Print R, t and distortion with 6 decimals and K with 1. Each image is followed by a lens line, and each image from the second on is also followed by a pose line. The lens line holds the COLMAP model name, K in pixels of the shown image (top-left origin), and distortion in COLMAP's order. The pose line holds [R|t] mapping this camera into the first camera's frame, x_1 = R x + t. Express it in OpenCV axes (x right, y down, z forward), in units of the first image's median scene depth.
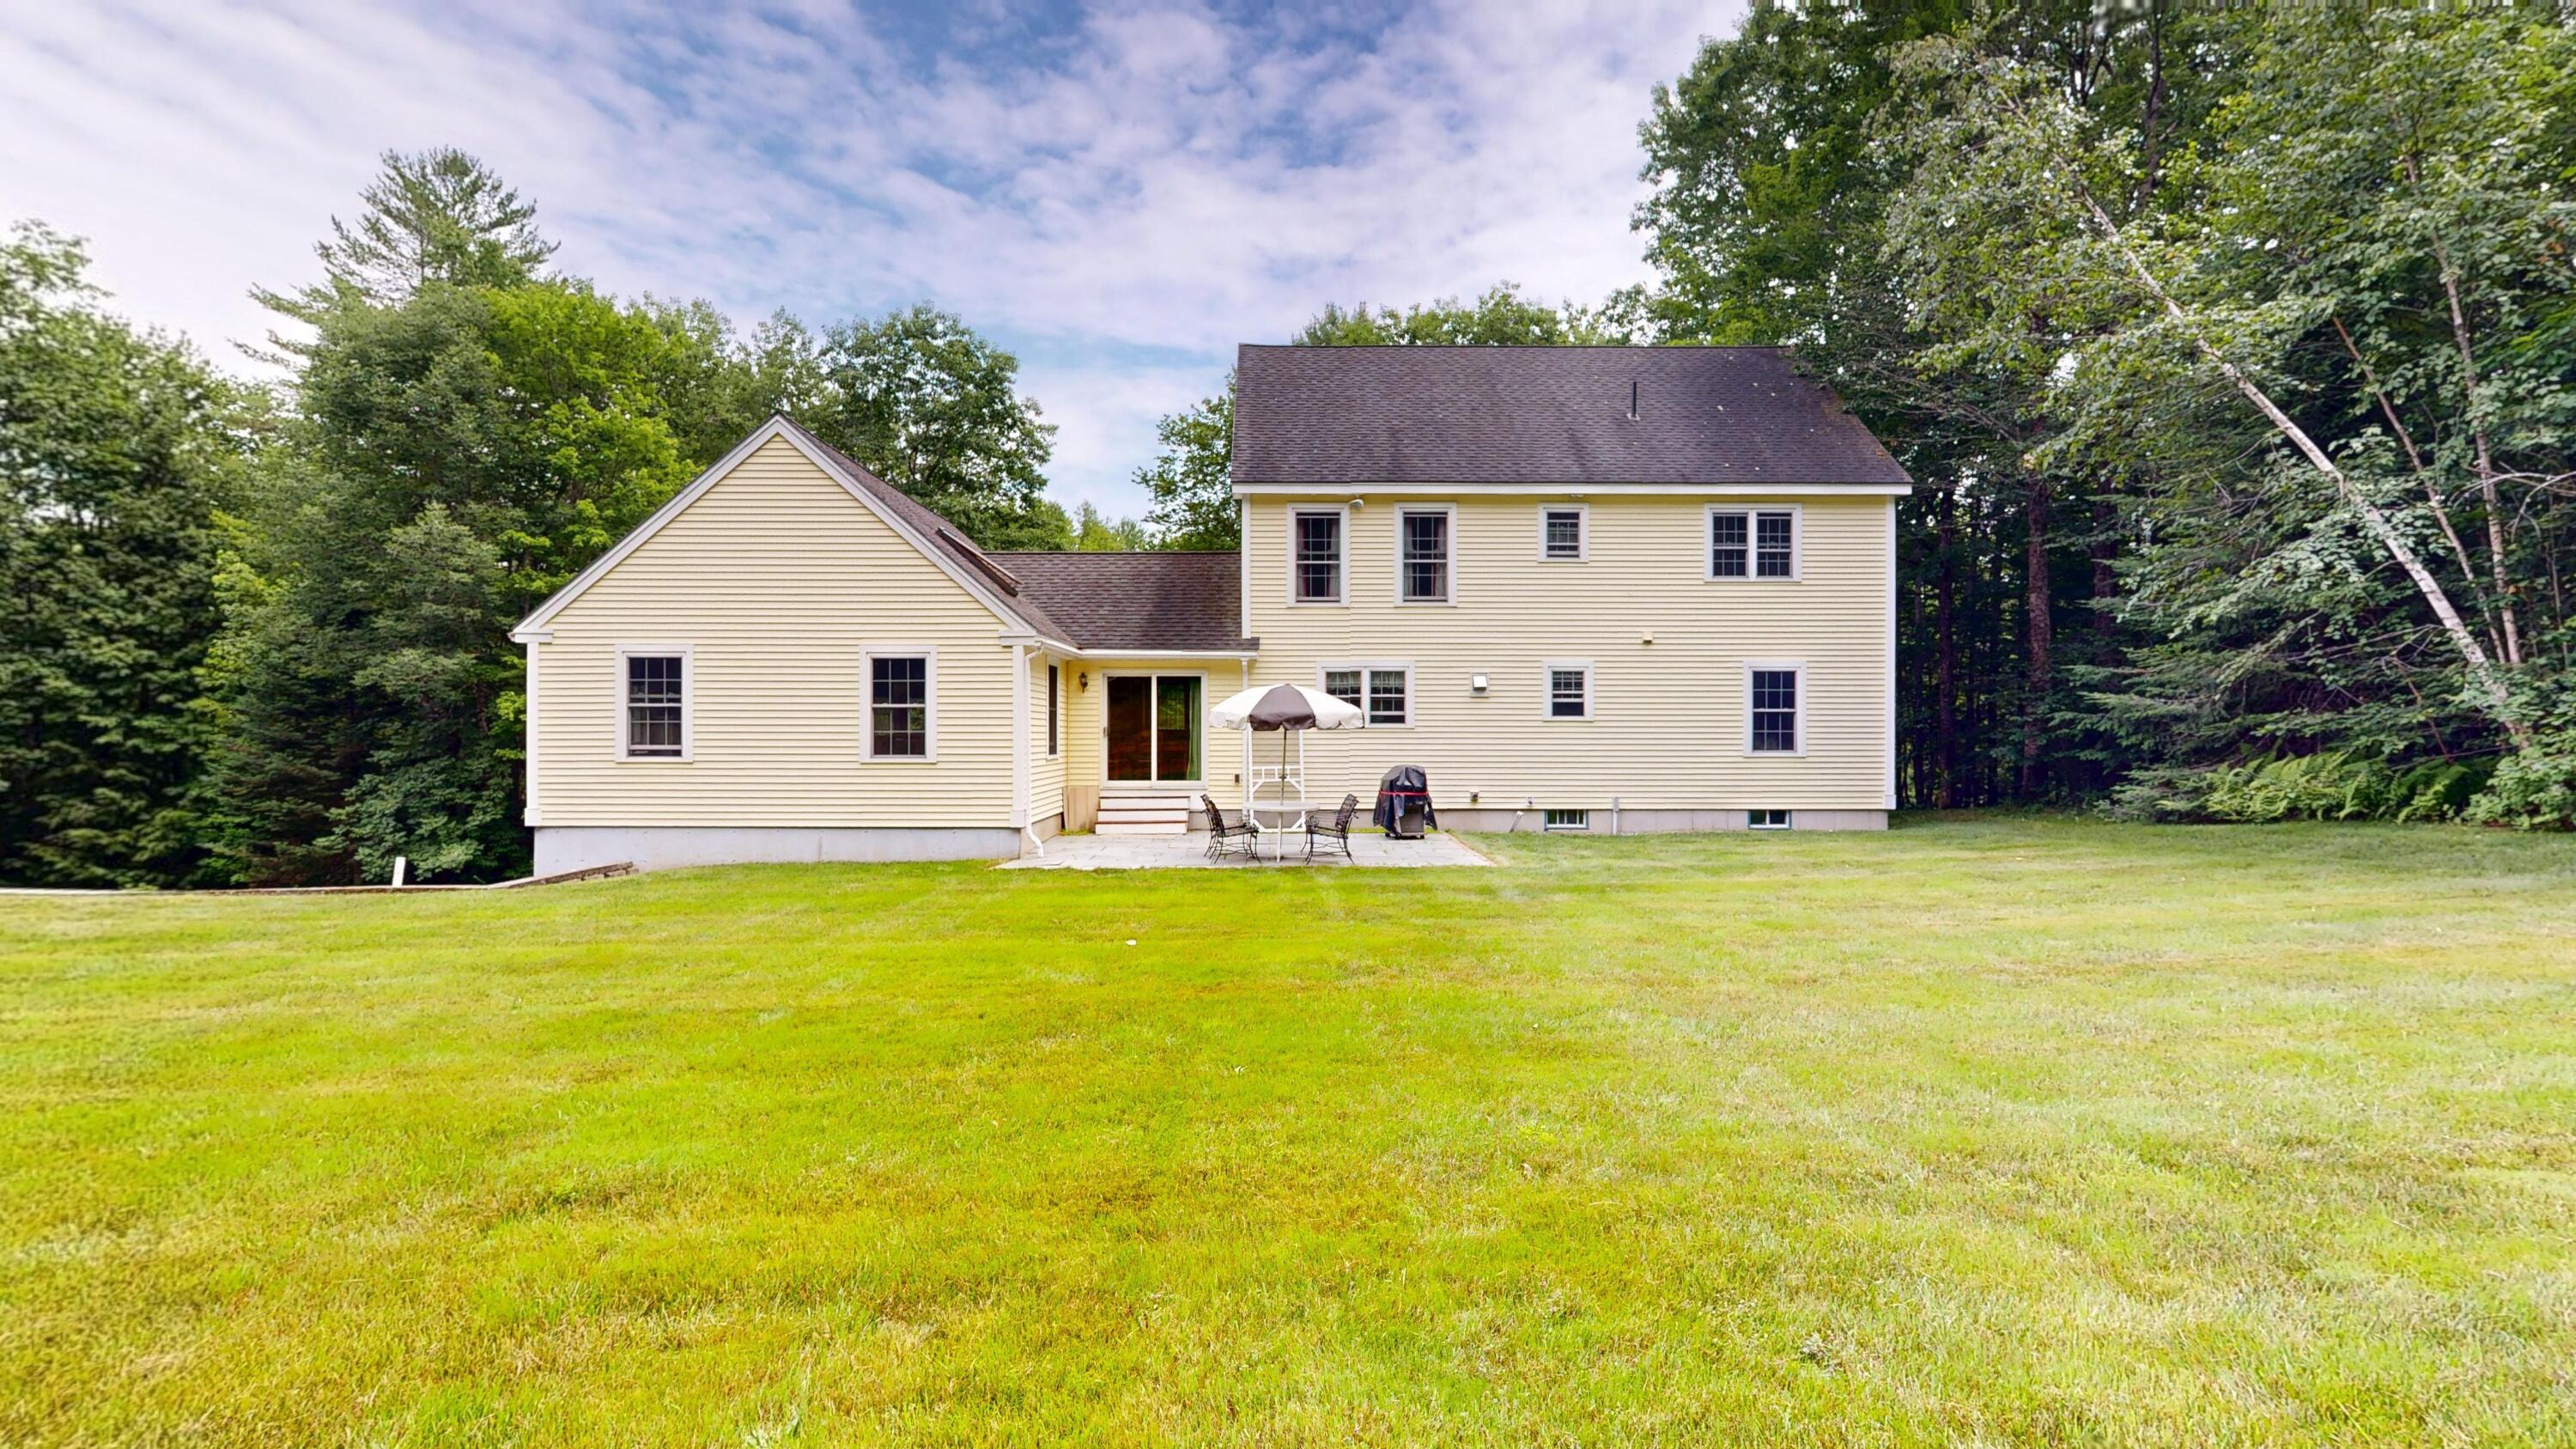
lens RADIAL K [[1154.1, 0, 1286.3], [0, 1154.1, 724.9], [0, 0, 1]] dist [-0.016060, -0.000536]
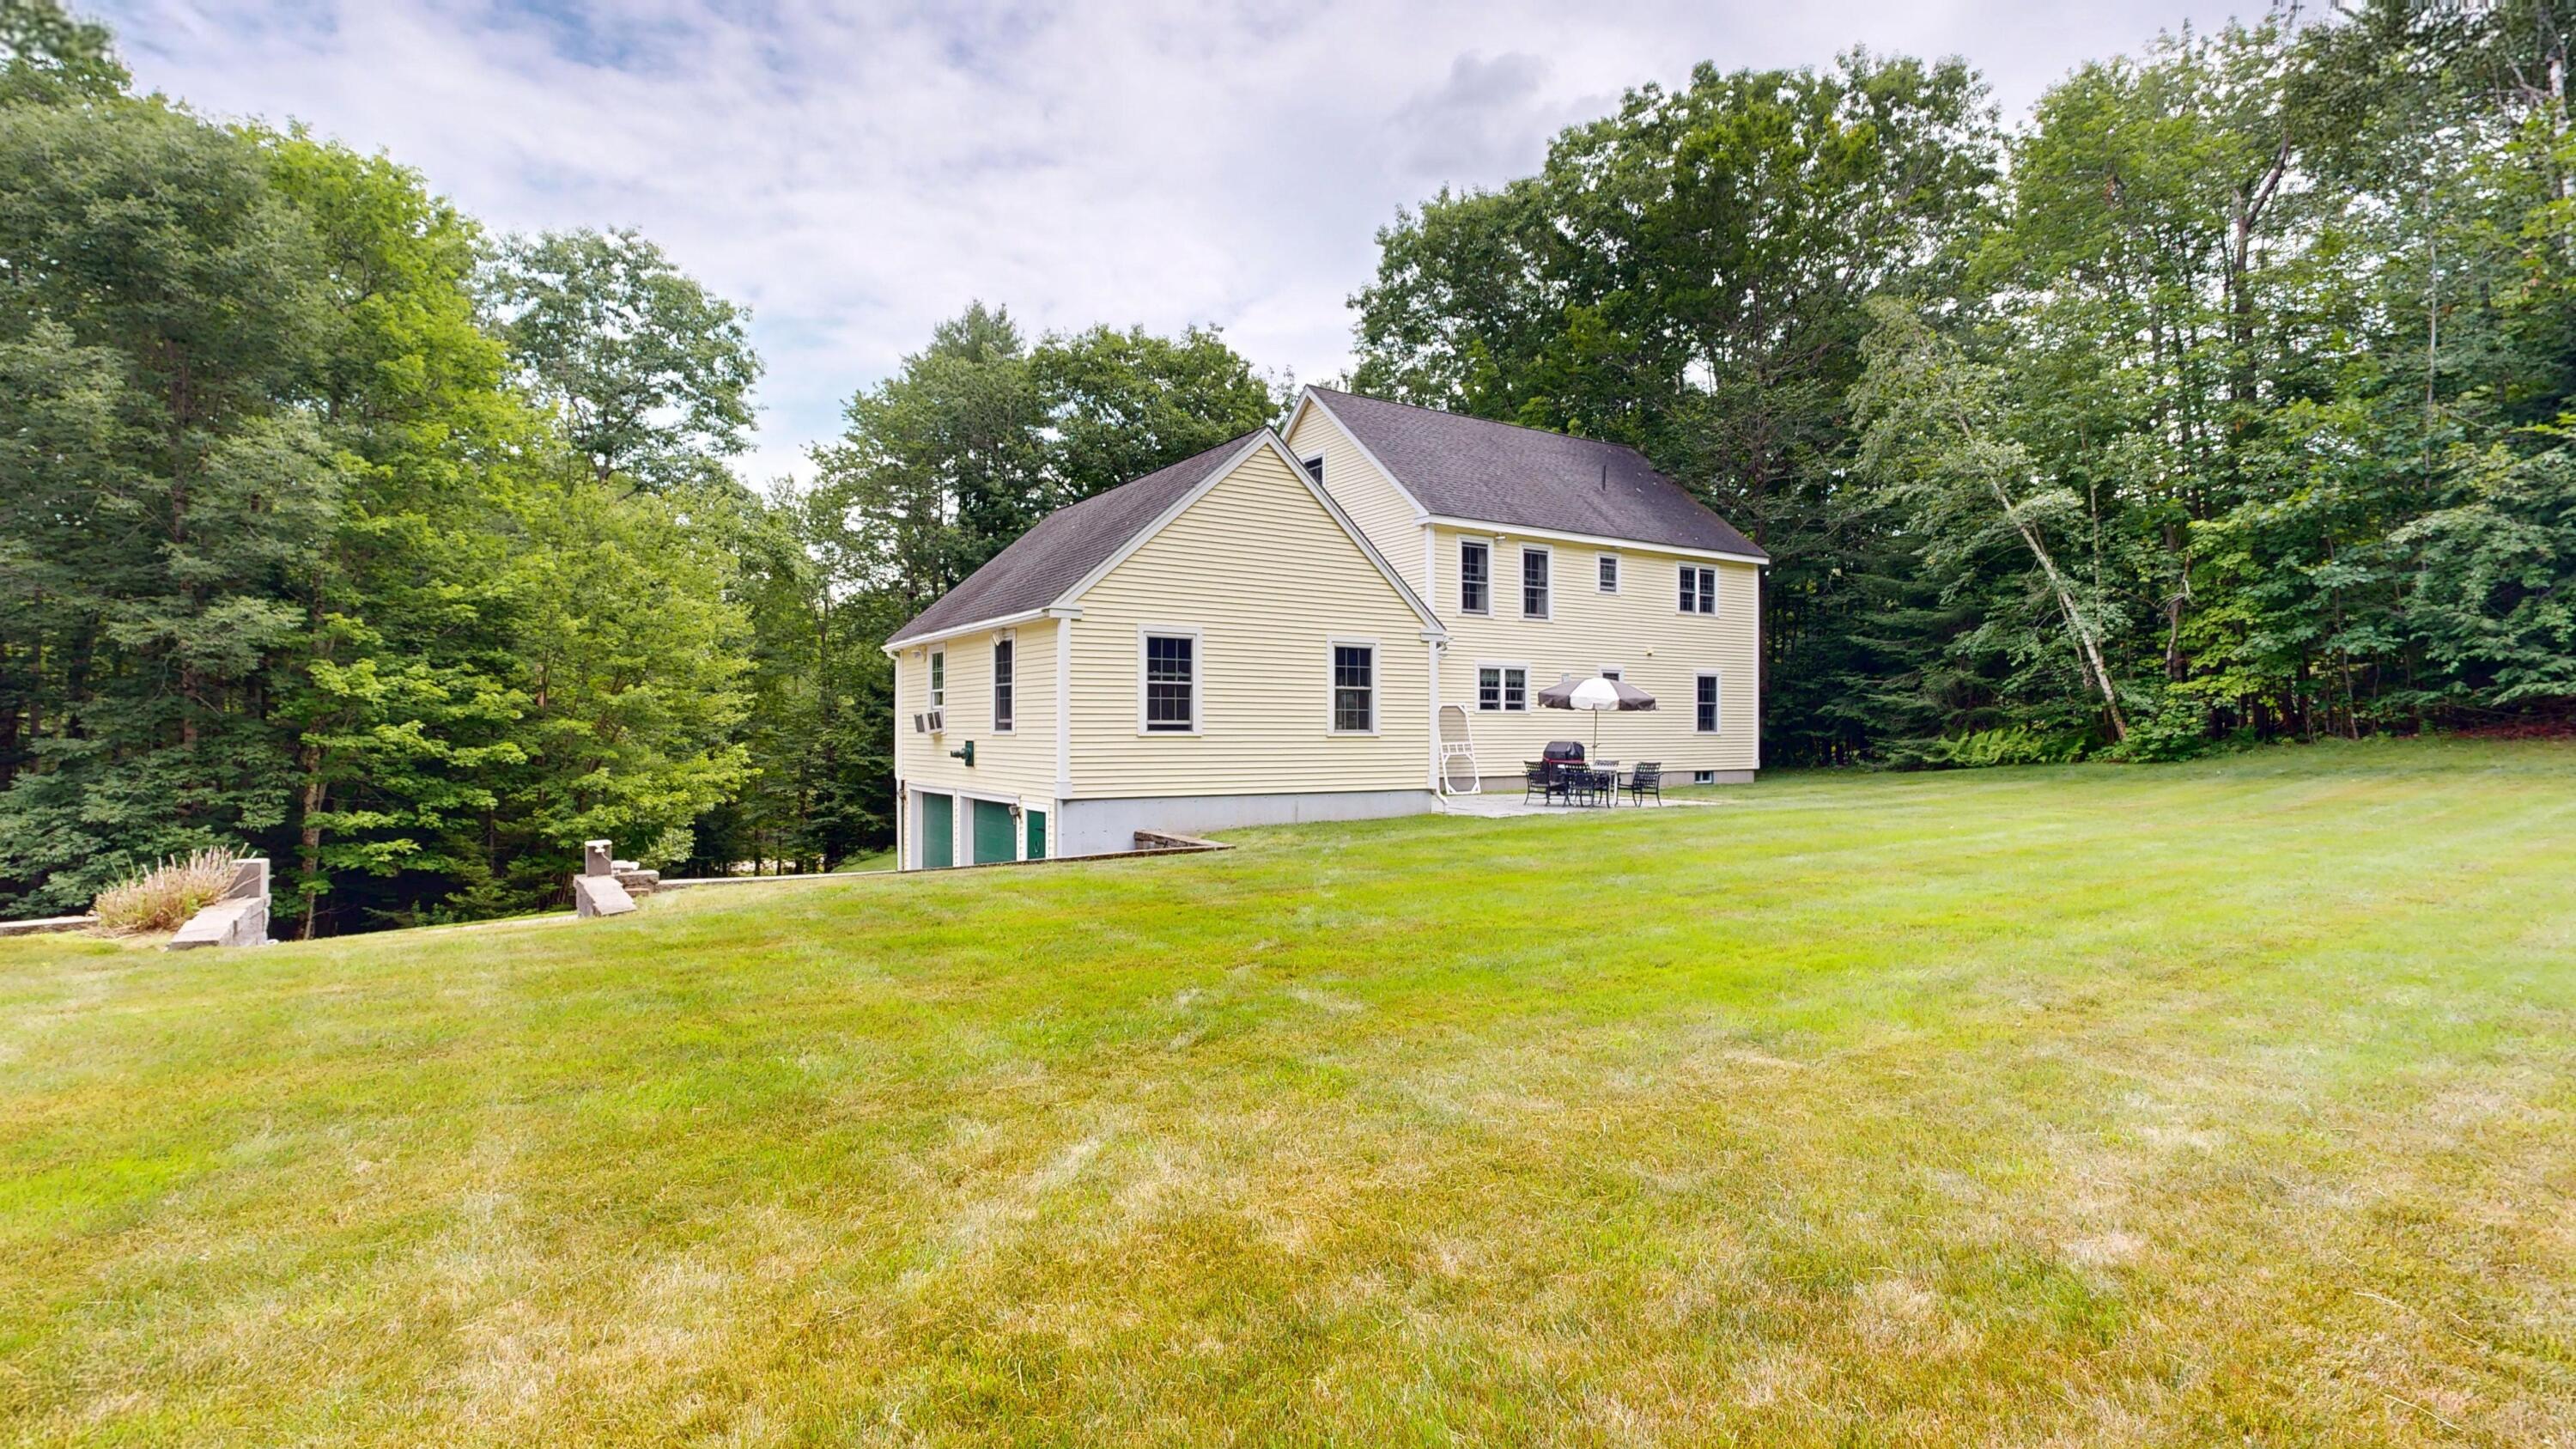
lens RADIAL K [[1154.1, 0, 1291.5], [0, 1154.1, 734.8], [0, 0, 1]] dist [-0.016060, -0.000536]
pose [[0.846947, -0.002257, 0.531672, -0.819219], [-0.001618, 0.999975, 0.006822, 0.018842], [-0.531675, -0.006638, 0.846923, 0.029531]]
